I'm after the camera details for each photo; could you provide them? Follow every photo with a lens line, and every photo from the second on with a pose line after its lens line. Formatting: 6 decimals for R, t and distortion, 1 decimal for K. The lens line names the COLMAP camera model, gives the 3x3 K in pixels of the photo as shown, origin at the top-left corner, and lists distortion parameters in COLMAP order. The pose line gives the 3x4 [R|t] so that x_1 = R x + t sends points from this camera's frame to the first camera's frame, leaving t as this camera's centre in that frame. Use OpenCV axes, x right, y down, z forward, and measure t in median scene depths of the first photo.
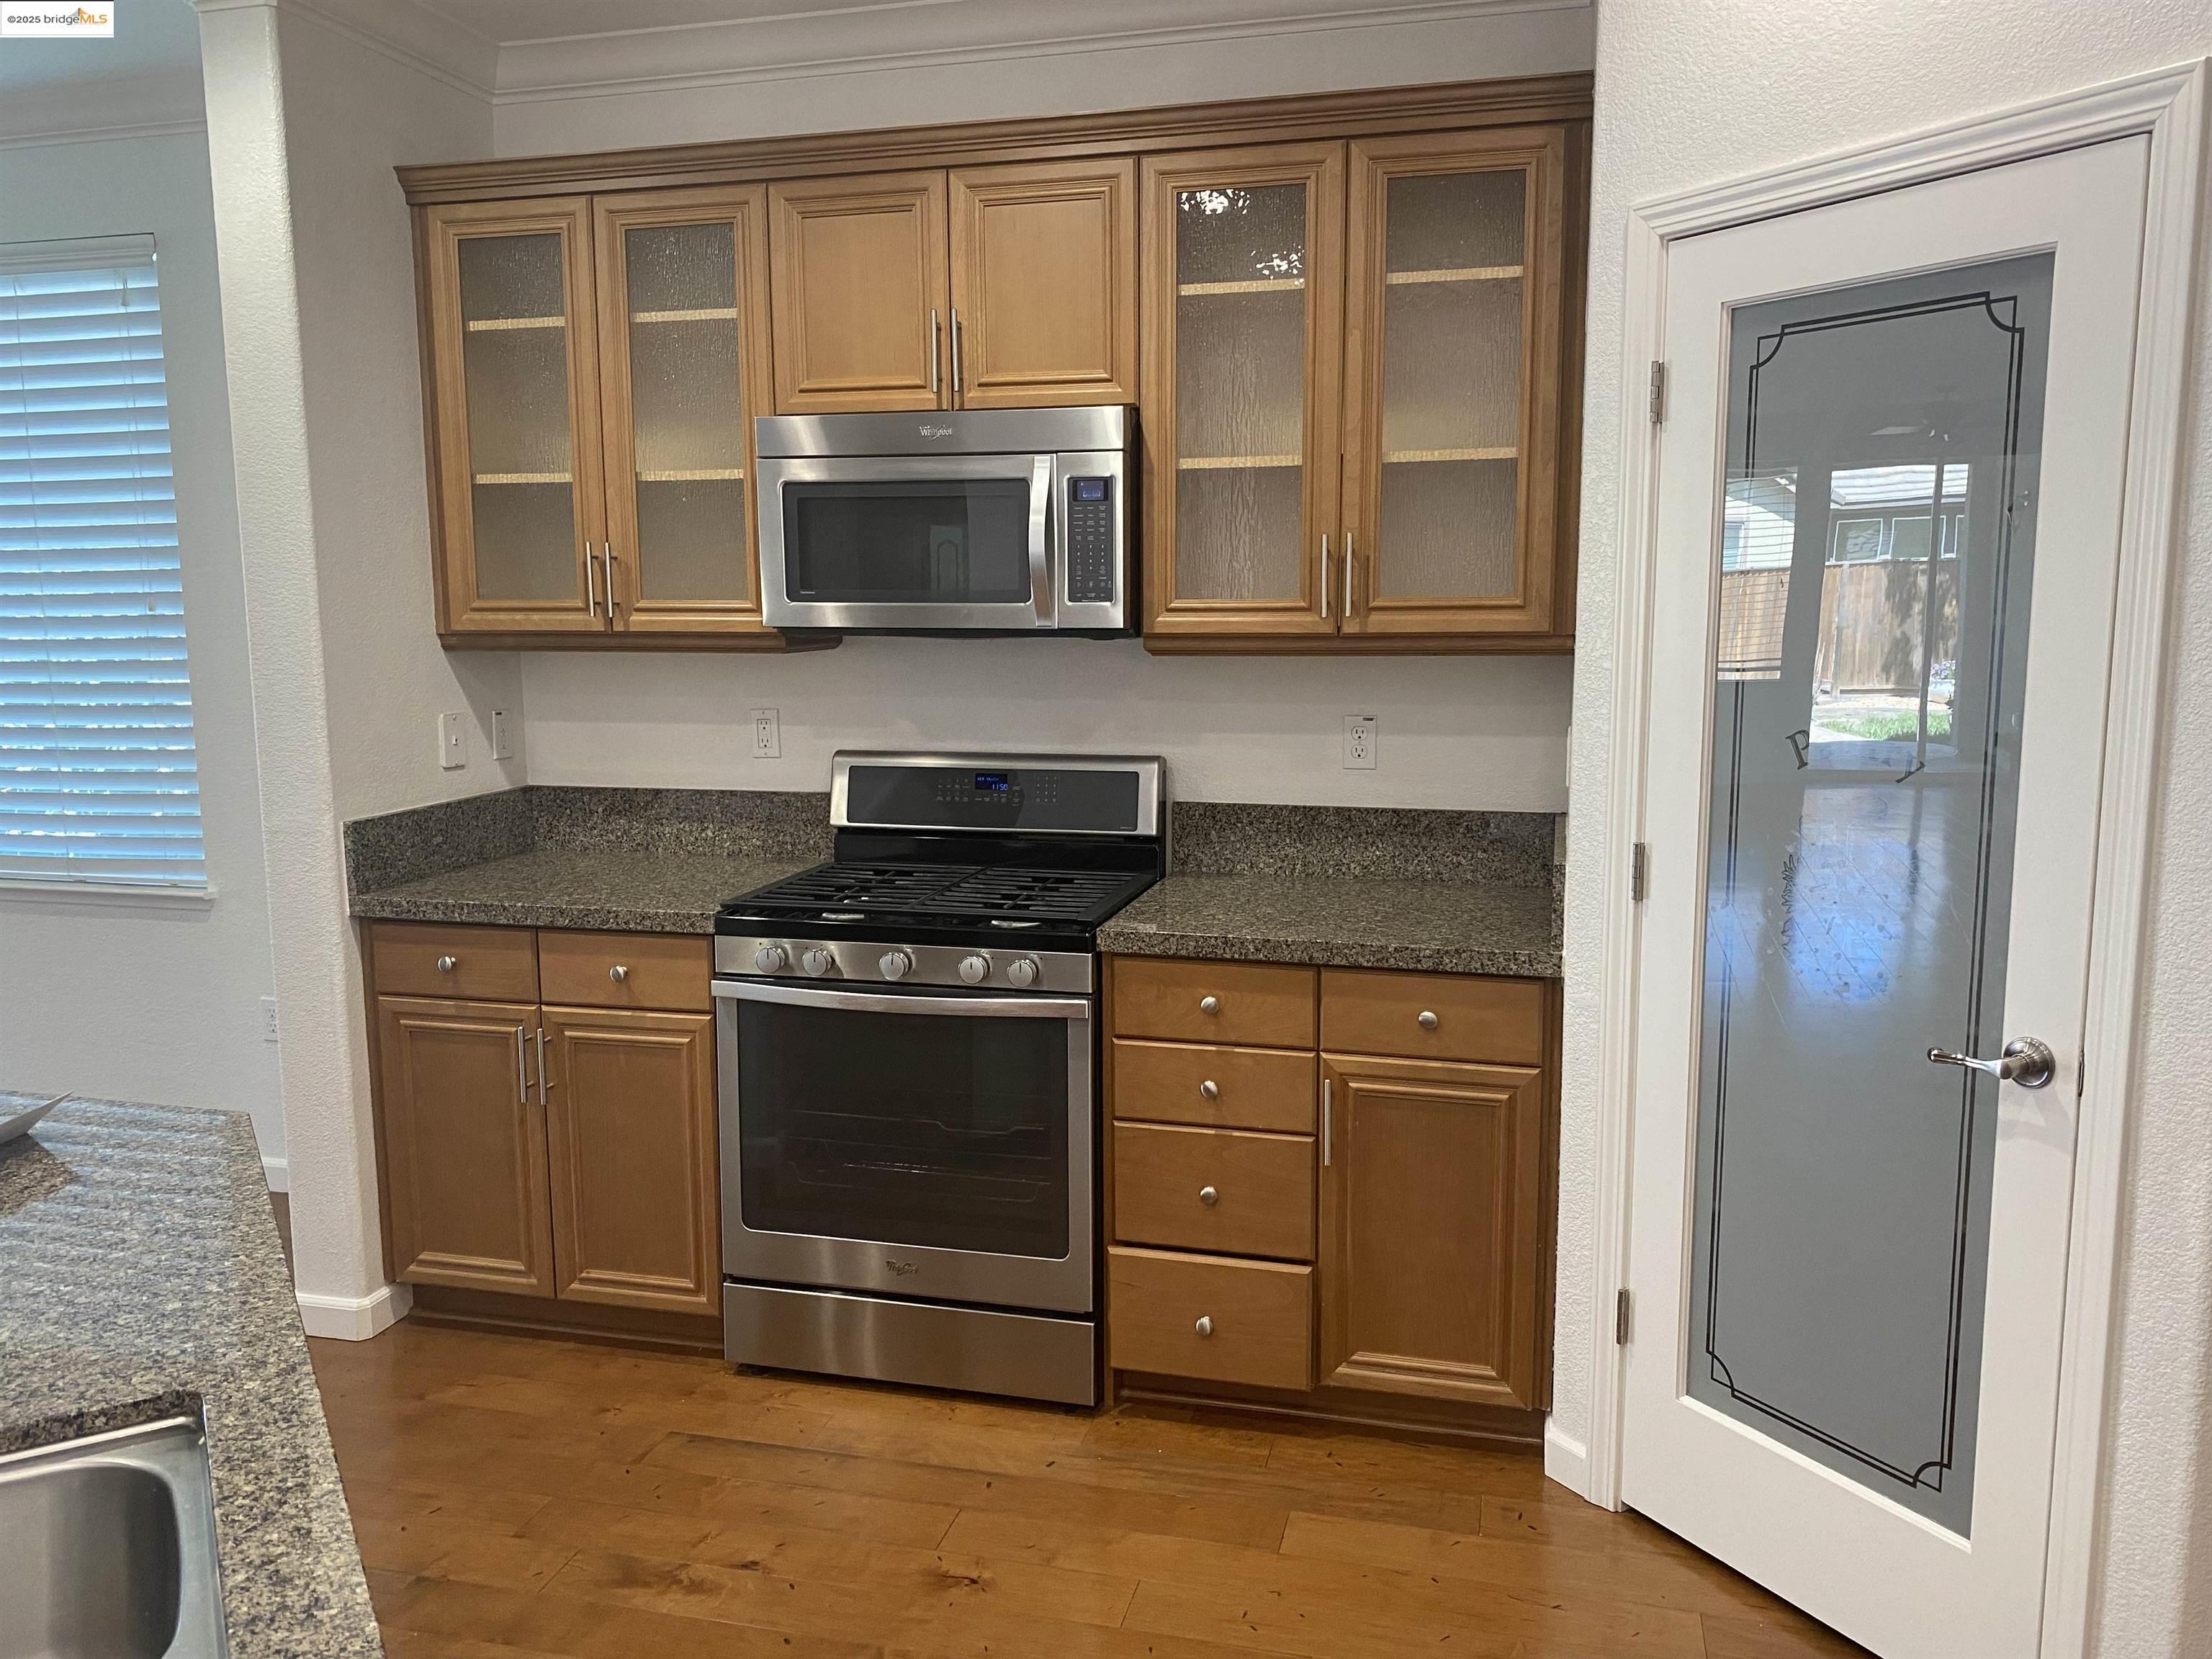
lens RADIAL K [[1666.6, 0, 1104.4], [0, 1666.6, 817.3], [0, 0, 1]] dist [0.013993, -0.015096]
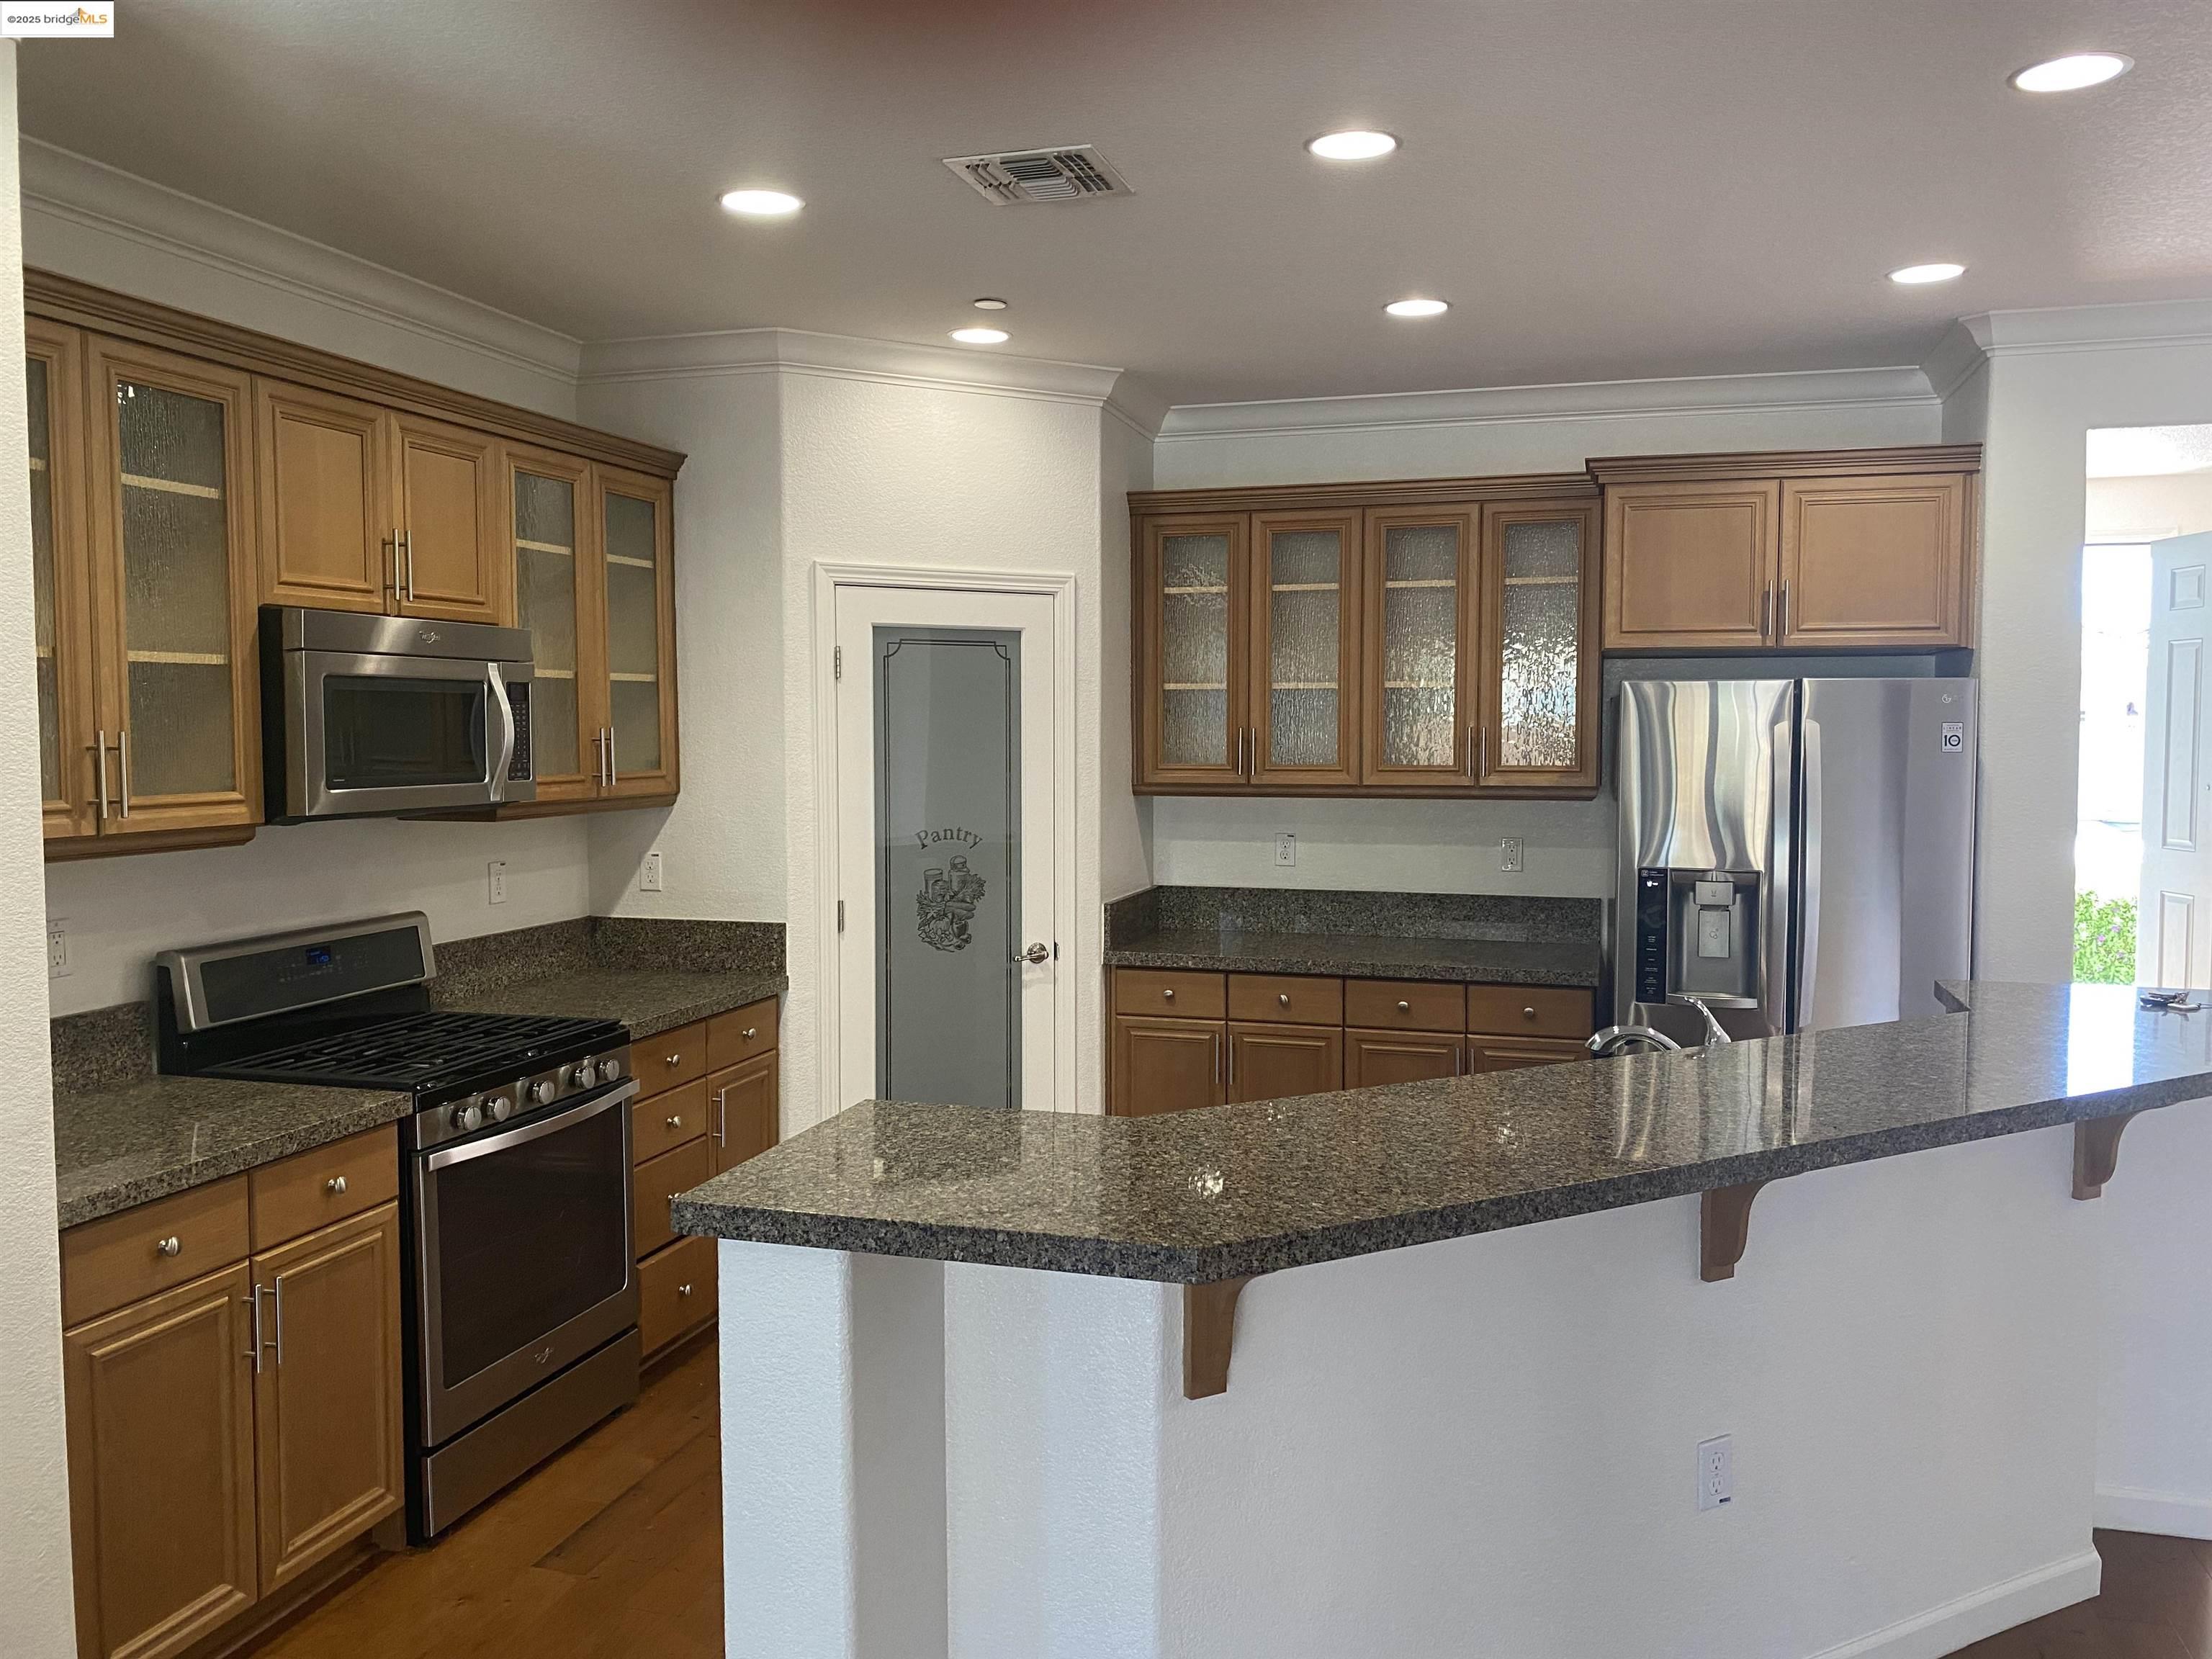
lens RADIAL K [[1666.6, 0, 1118.2], [0, 1666.6, 825.2], [0, 0, 1]] dist [0.013993, -0.015096]
pose [[0.023551, -0.055610, 0.998175, -1.155864], [0.137139, 0.989193, 0.051874, -0.092362], [-0.990272, 0.135667, 0.030923, 0.478410]]
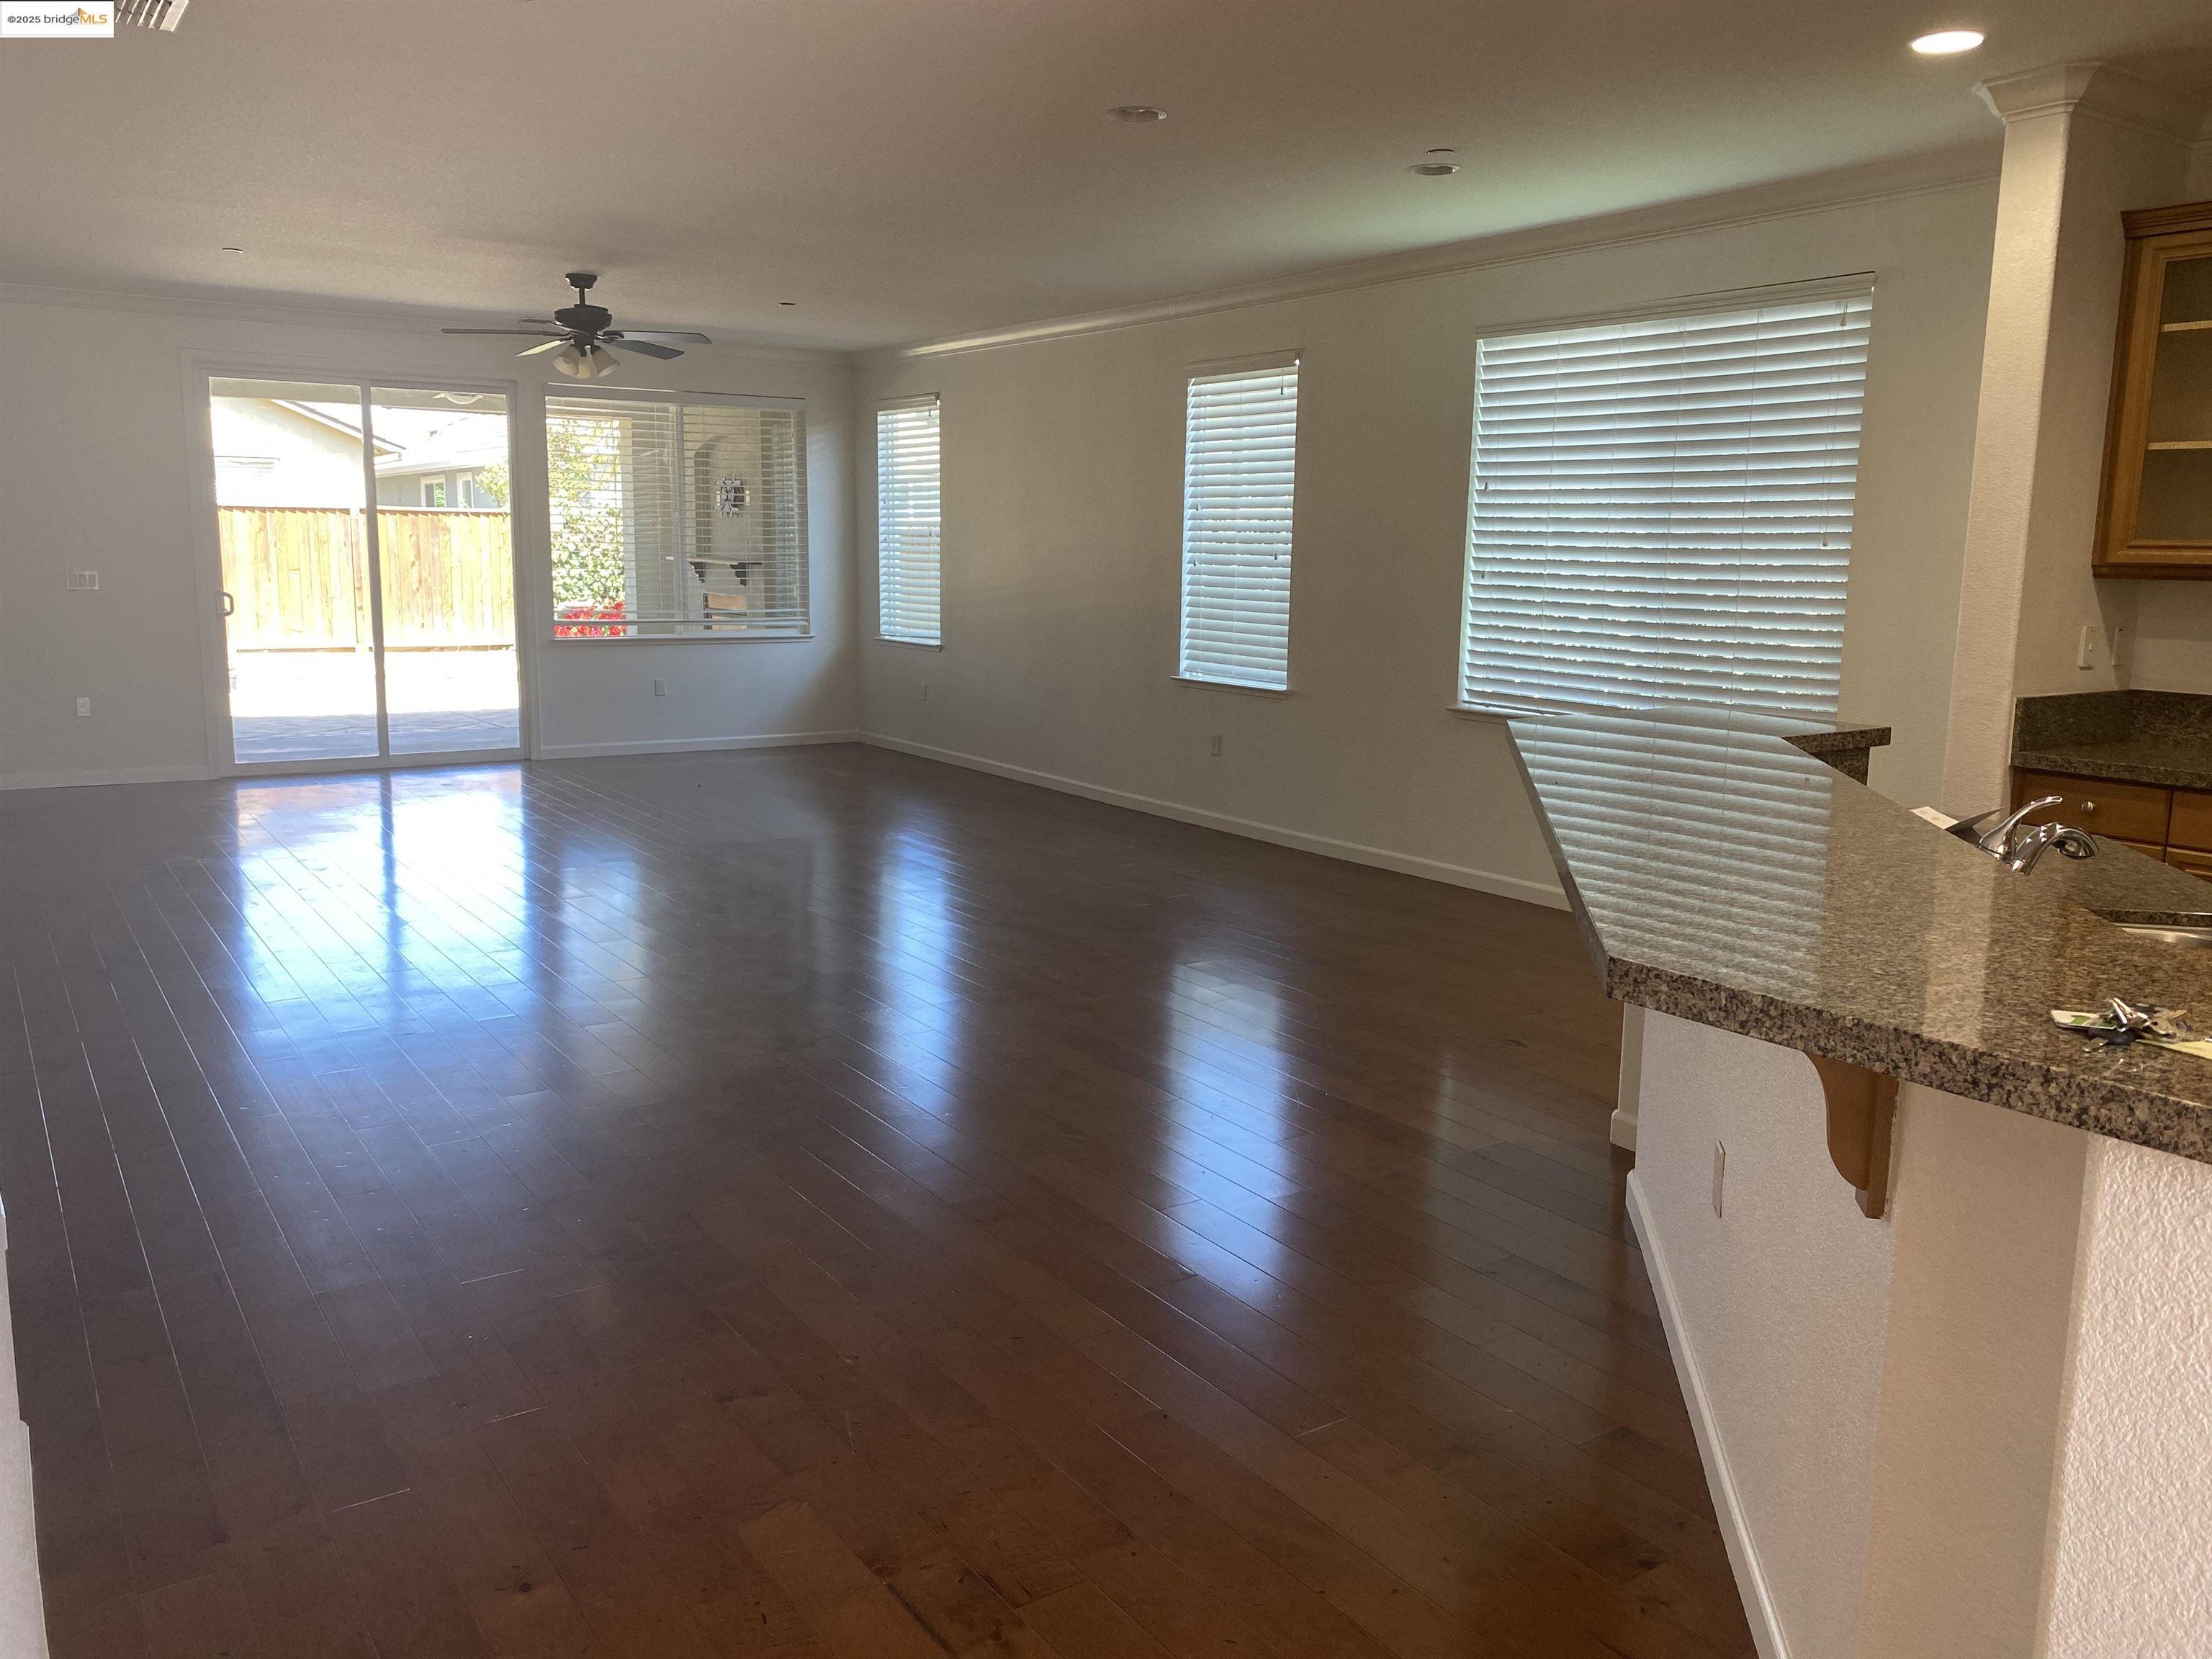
lens RADIAL K [[1666.6, 0, 1111.3], [0, 1666.6, 820.0], [0, 0, 1]] dist [0.013993, -0.015096]
pose [[0.756595, 0.128408, -0.641151, -0.120360], [-0.114170, 0.991409, 0.063829, 0.099231], [0.643839, 0.024907, 0.764755, -0.530868]]
